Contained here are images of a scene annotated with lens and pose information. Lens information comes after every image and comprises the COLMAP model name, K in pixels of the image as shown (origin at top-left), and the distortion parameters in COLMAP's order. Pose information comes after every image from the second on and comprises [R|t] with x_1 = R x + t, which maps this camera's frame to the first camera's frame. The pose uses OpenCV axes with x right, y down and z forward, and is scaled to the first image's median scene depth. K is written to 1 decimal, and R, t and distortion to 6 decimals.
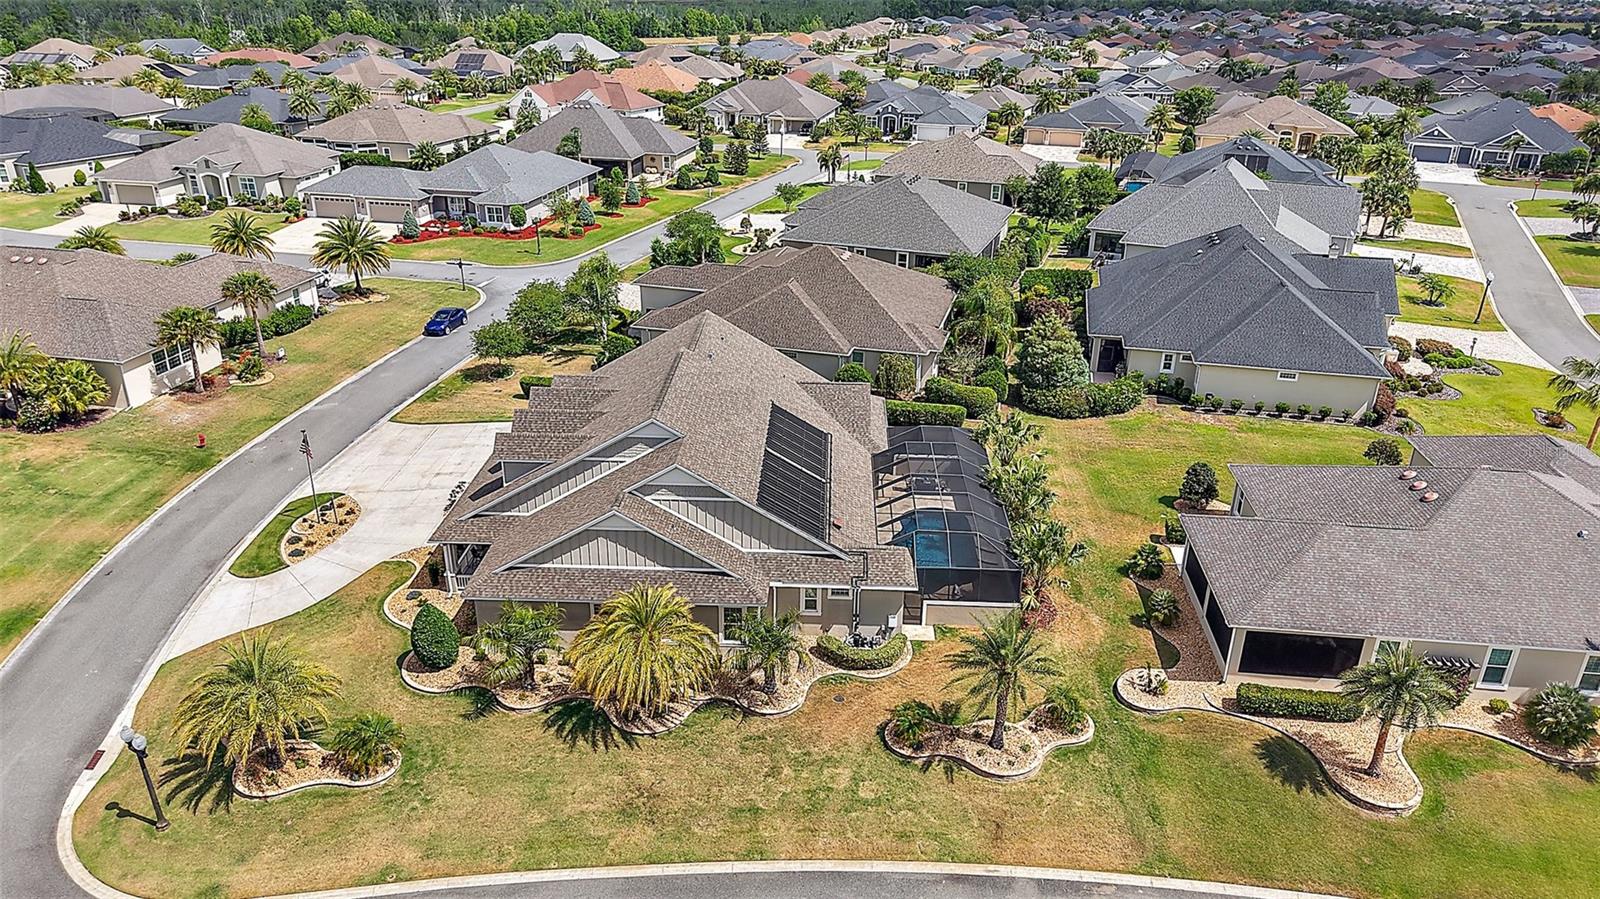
lens RADIAL K [[1104.2, 0, 800.0], [0, 1104.2, 449.5], [0, 0, 1]] dist [0.031932, -0.037040]
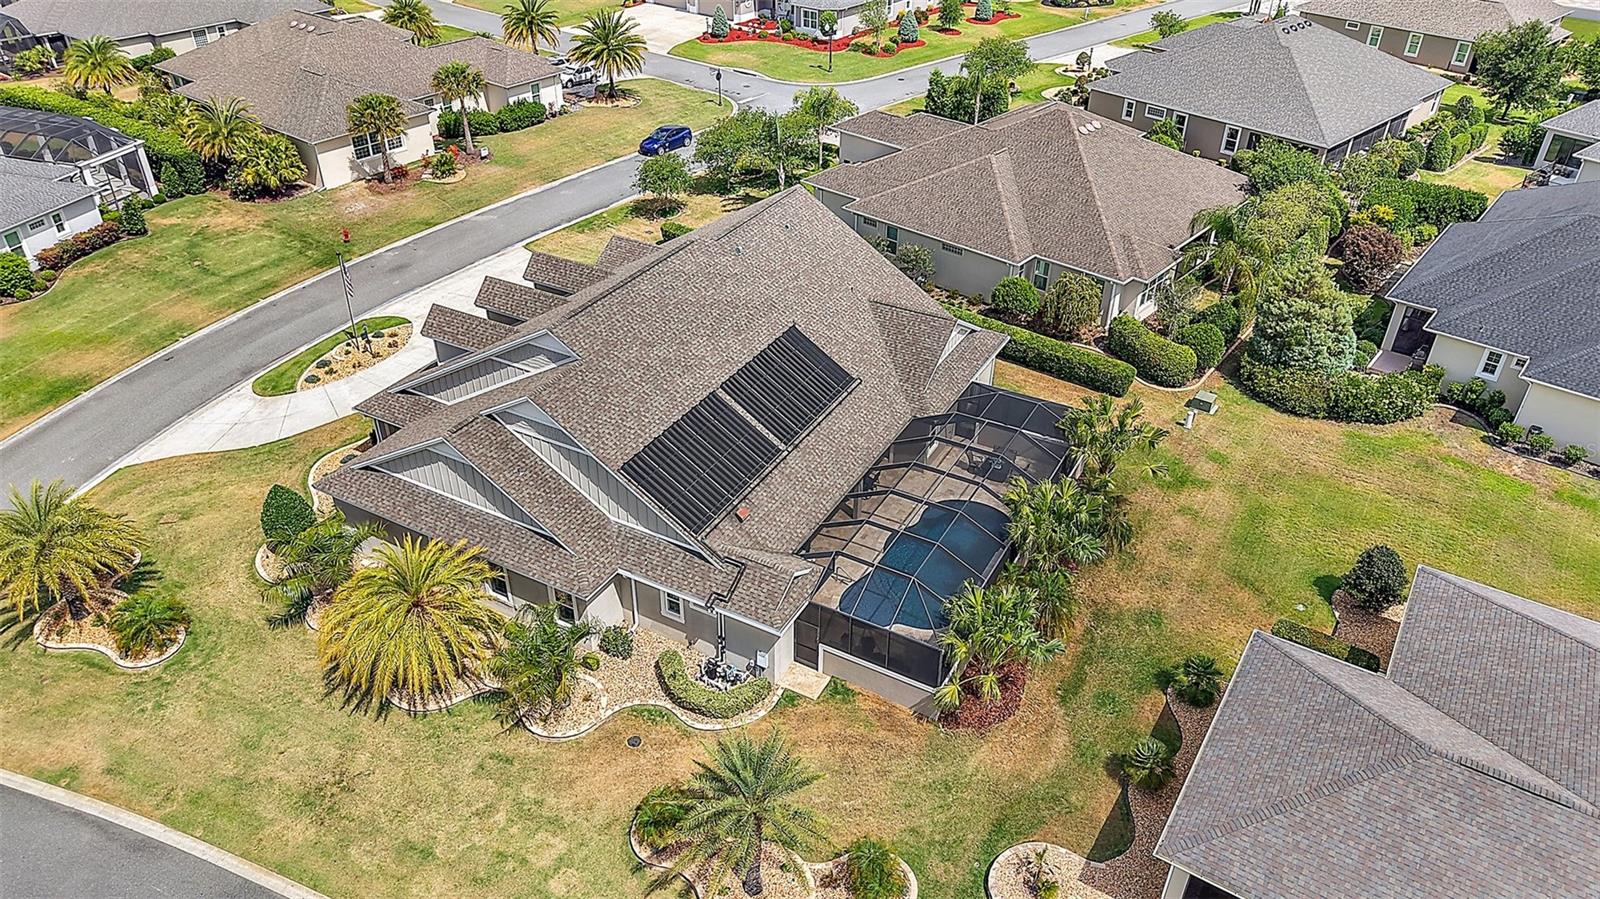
lens RADIAL K [[1104.2, 0, 800.0], [0, 1104.2, 449.5], [0, 0, 1]] dist [0.031932, -0.037040]
pose [[0.889798, 0.248452, -0.382795, 0.239945], [-0.179896, 0.961848, 0.206121, -0.095493], [0.419402, -0.114543, 0.900545, 0.230032]]
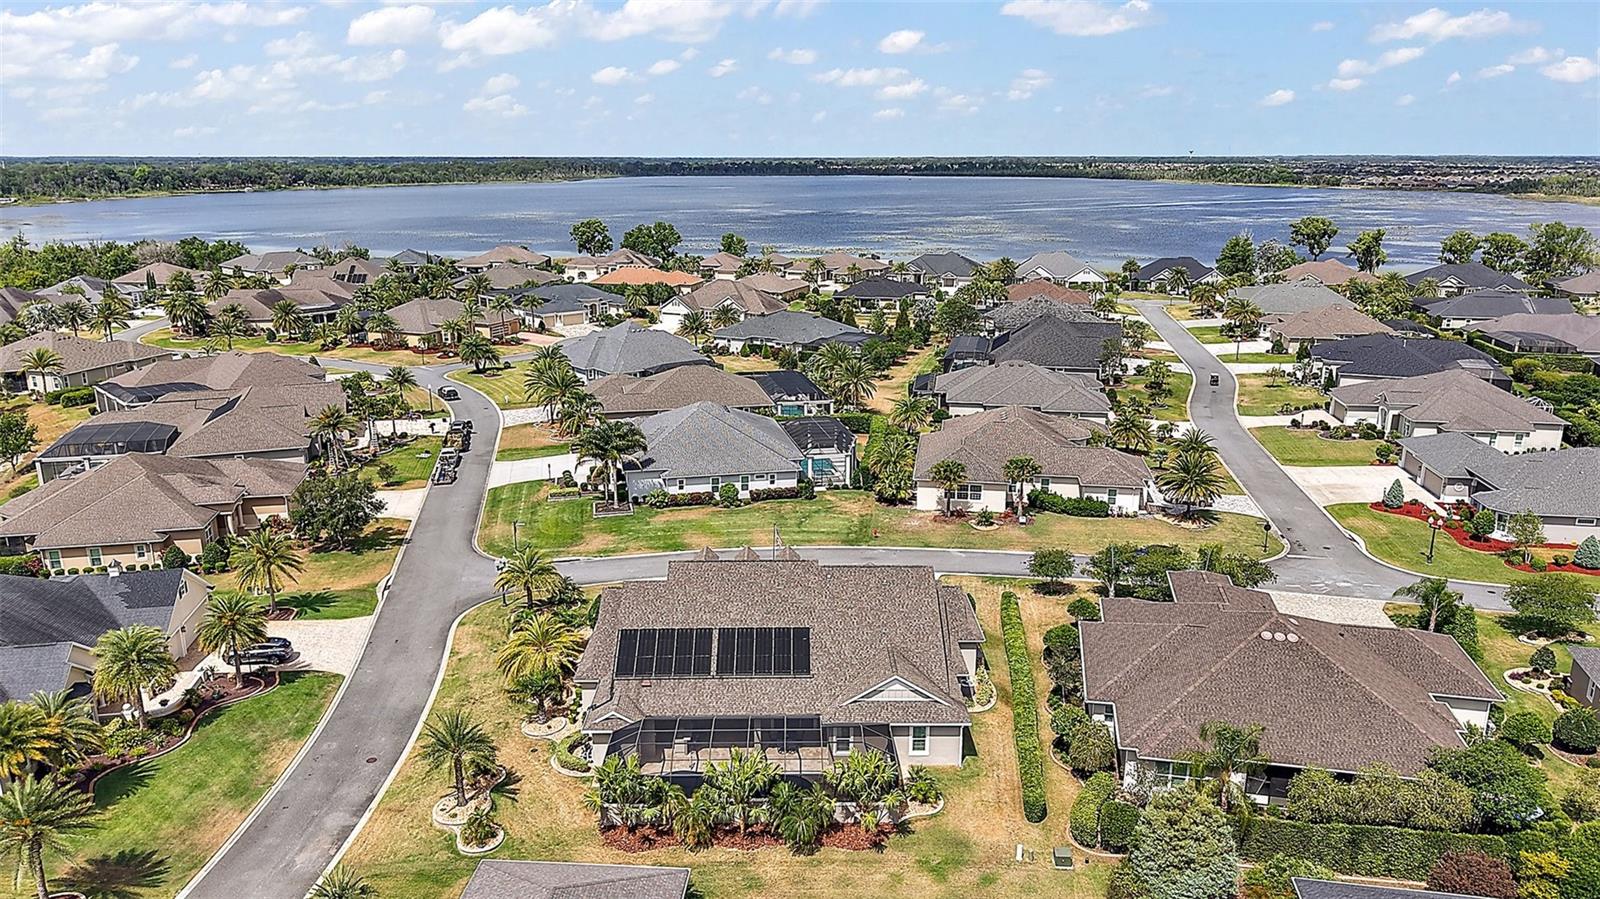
lens RADIAL K [[1104.2, 0, 800.0], [0, 1104.2, 449.5], [0, 0, 1]] dist [0.031932, -0.037040]
pose [[0.029027, 0.244637, -0.969180, 0.876375], [-0.395671, 0.893205, 0.213609, -0.376151], [0.917934, 0.377276, 0.122722, 0.616574]]
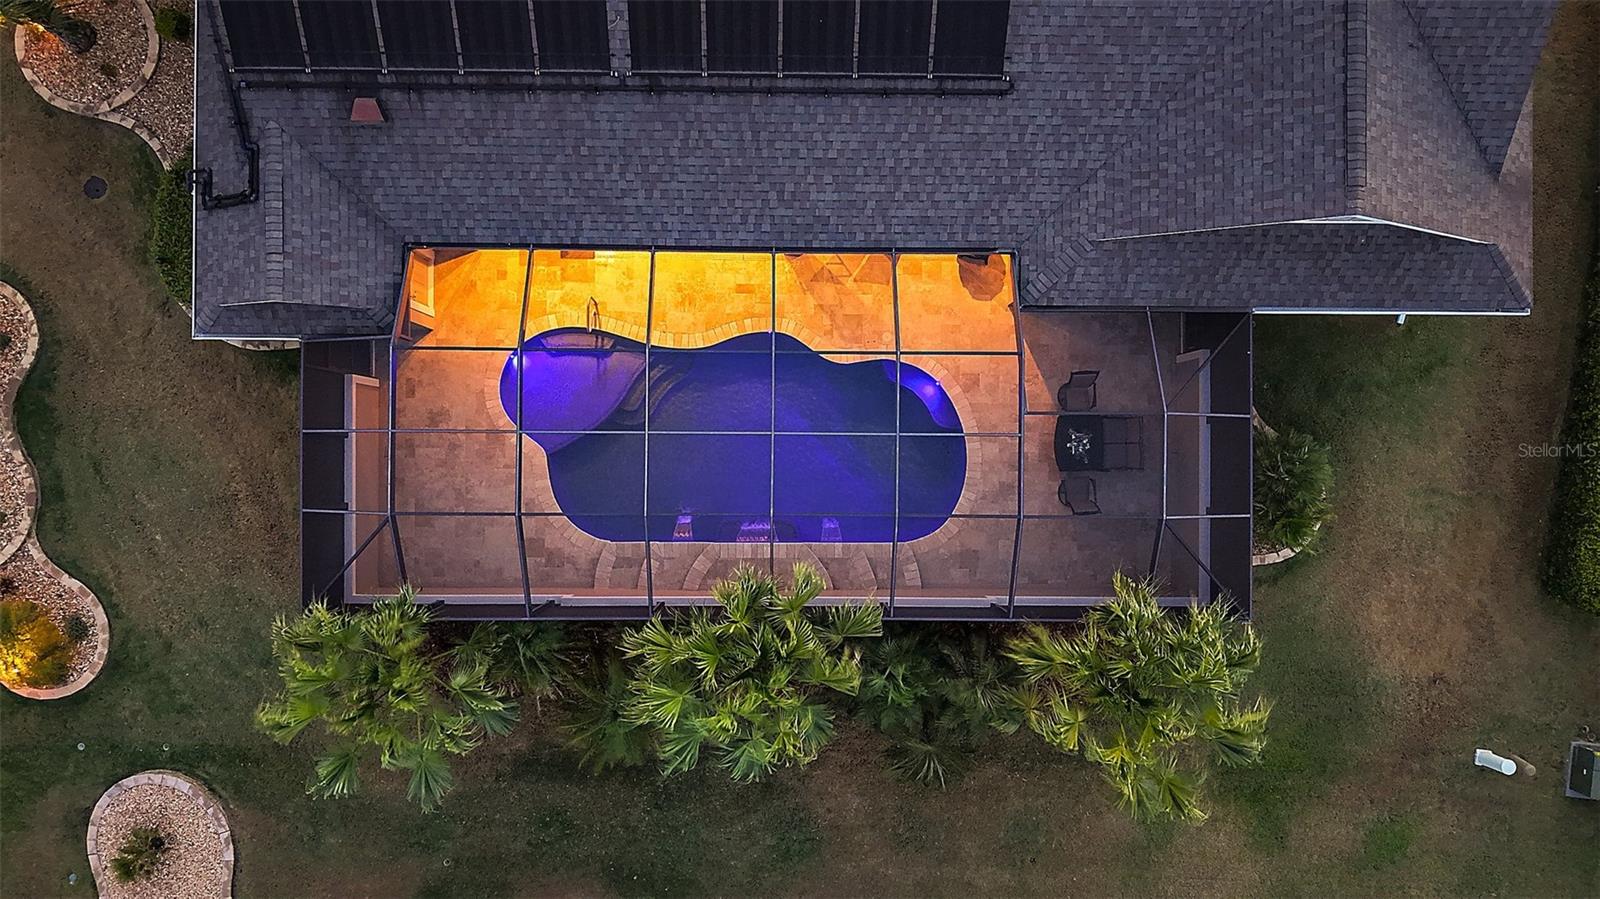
lens RADIAL K [[1104.2, 0, 800.0], [0, 1104.2, 449.5], [0, 0, 1]] dist [0.031932, -0.037040]
pose [[0.011745, 0.999914, -0.005758, 0.096450], [-0.406801, 0.010038, 0.913462, -0.209275], [0.913441, -0.008386, 0.406884, 0.673494]]
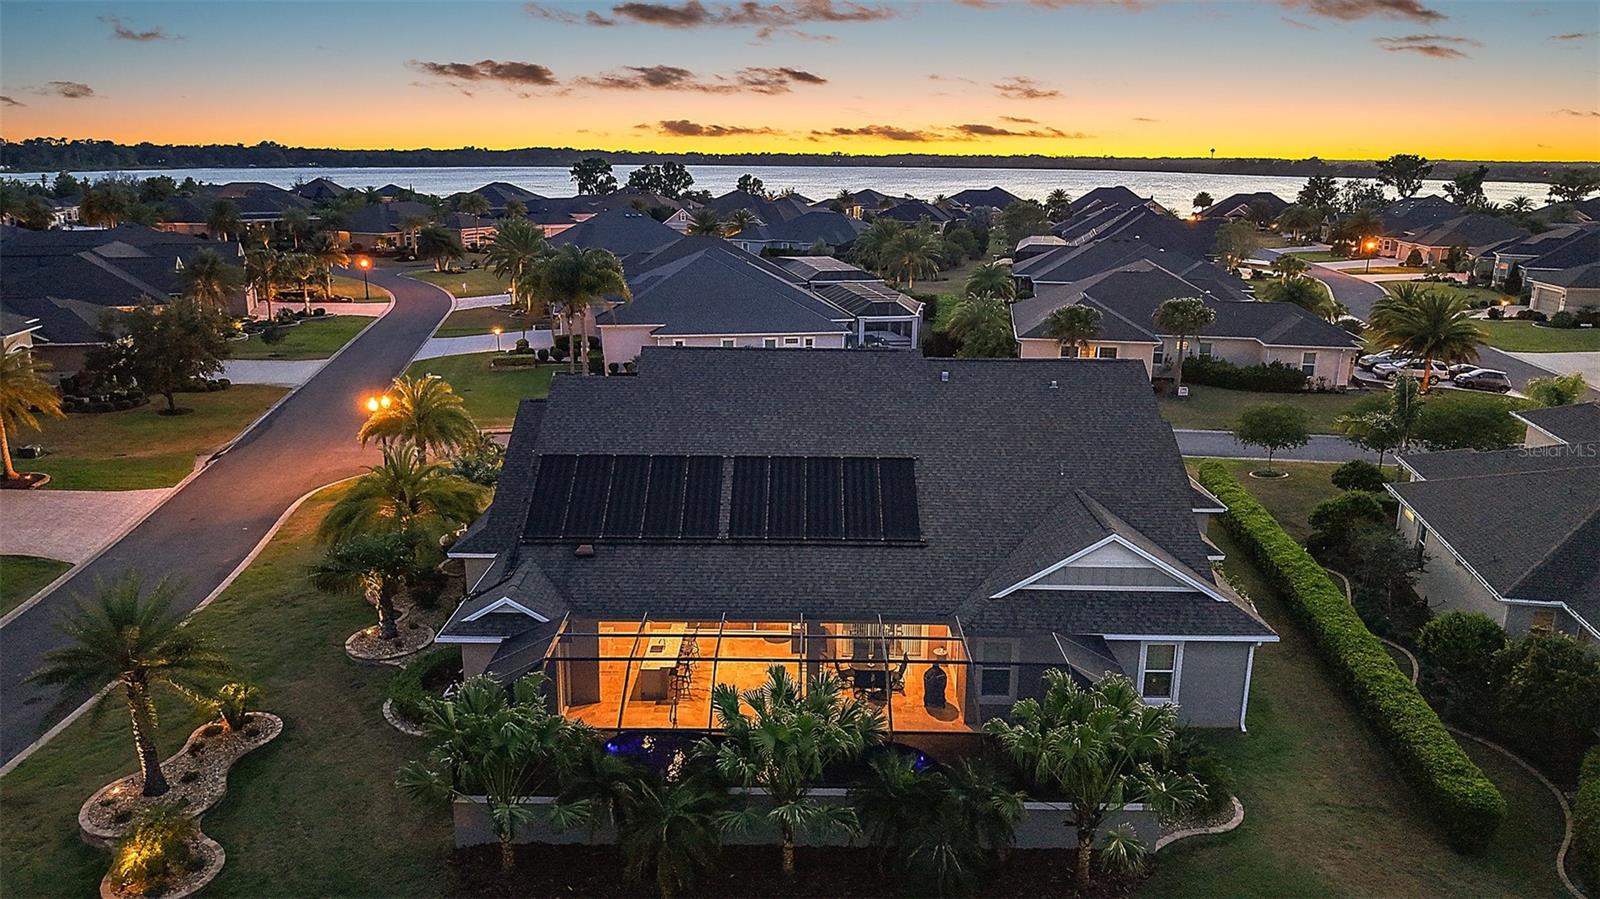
lens RADIAL K [[1104.2, 0, 800.0], [0, 1104.2, 449.5], [0, 0, 1]] dist [0.031932, -0.037040]
pose [[0.016309, 0.241801, -0.970189, 0.449658], [-0.405847, 0.888391, 0.214592, -0.120572], [0.913796, 0.390248, 0.112622, 0.699427]]
